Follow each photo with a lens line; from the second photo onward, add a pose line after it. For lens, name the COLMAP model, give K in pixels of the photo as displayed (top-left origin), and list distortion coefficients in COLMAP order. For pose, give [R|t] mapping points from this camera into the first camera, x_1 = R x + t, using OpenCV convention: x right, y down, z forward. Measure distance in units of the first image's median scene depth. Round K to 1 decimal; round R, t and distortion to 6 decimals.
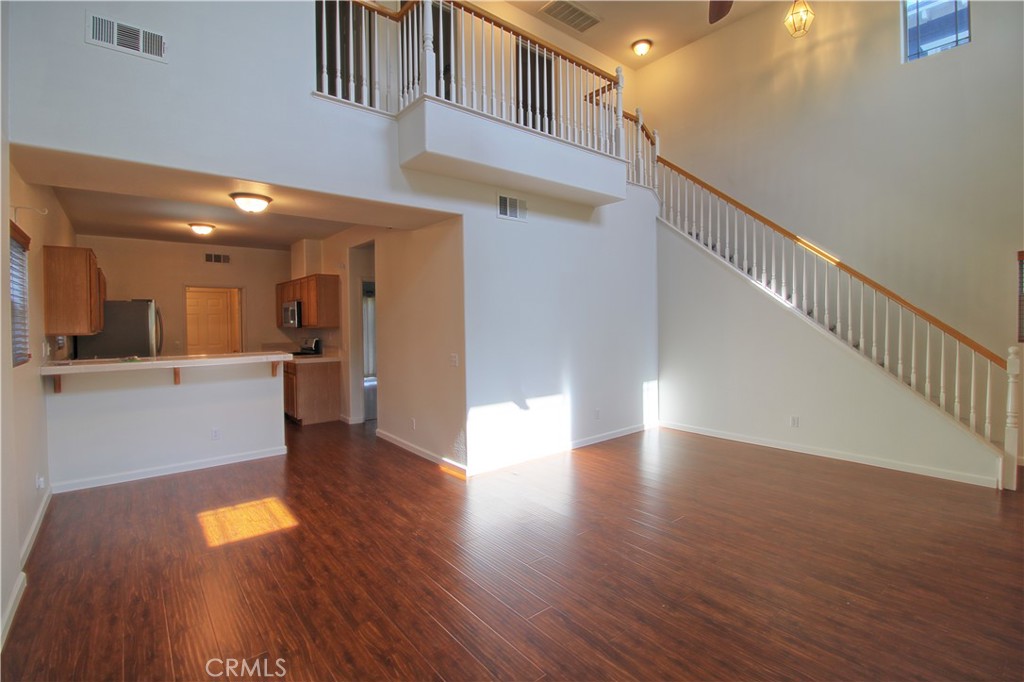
lens RADIAL K [[475.8, 0, 520.2], [0, 475.8, 335.6], [0, 0, 1]] dist [-0.003098, -0.010735]
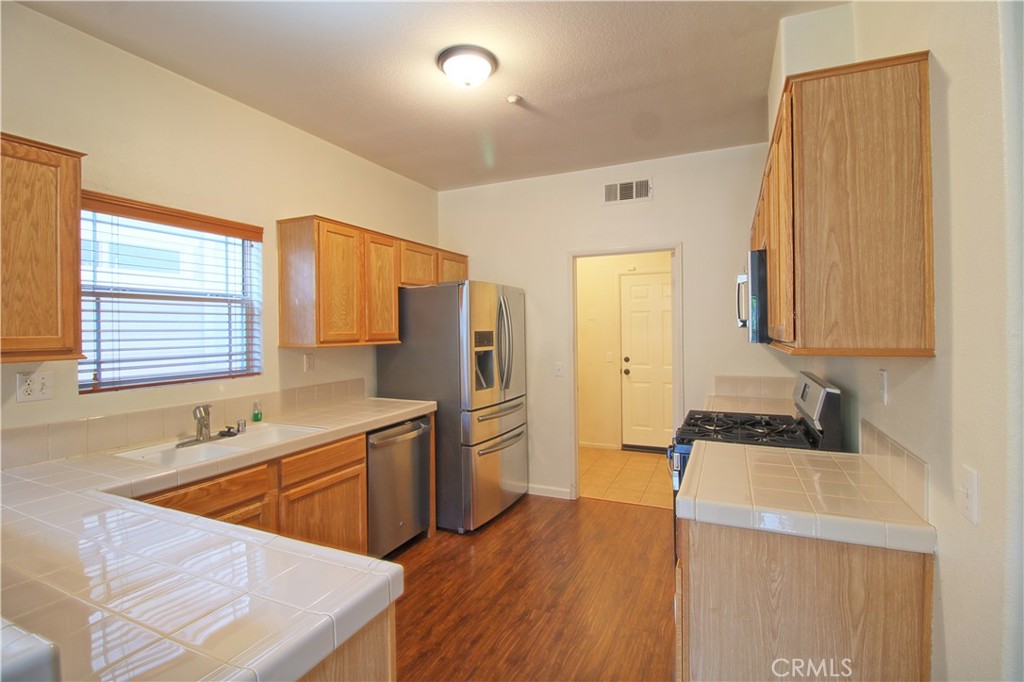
lens RADIAL K [[475.8, 0, 514.8], [0, 475.8, 331.1], [0, 0, 1]] dist [-0.003098, -0.010735]
pose [[0.435336, 0.007377, -0.900238, -0.288143], [-0.019558, 0.999808, -0.001264, -0.022553], [0.900056, 0.018157, 0.435396, 0.776788]]
